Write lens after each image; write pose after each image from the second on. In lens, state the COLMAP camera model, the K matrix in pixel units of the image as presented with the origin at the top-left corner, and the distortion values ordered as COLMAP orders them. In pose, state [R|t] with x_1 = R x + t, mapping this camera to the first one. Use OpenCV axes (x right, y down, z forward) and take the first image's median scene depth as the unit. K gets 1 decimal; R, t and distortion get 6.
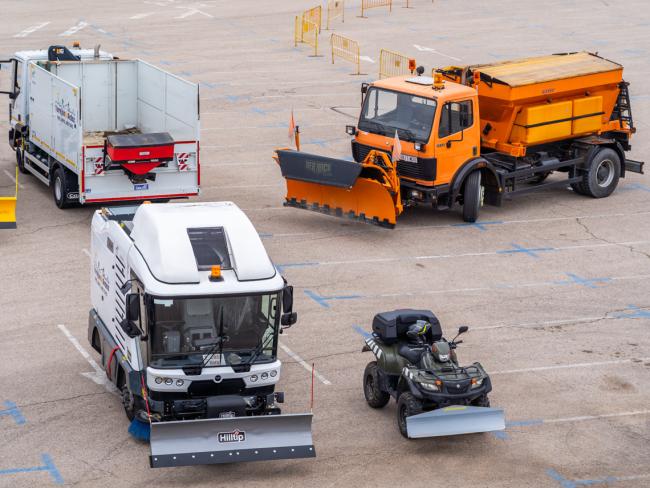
lens RADIAL K [[2439.6, 0, 325.0], [0, 2439.6, 244.0], [0, 0, 1]] dist [0.369098, 1.449166]
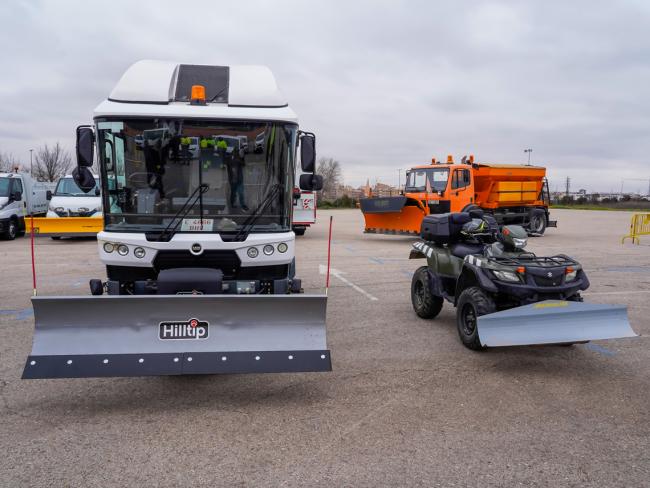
lens RADIAL K [[494.9, 0, 325.0], [0, 494.9, 244.0], [0, 0, 1]] dist [-0.003256, -0.001501]
pose [[0.989167, -0.004693, -0.146723, 0.011610], [-0.020574, 0.985192, -0.170218, 0.074766], [0.145349, 0.171392, 0.974422, 0.850435]]
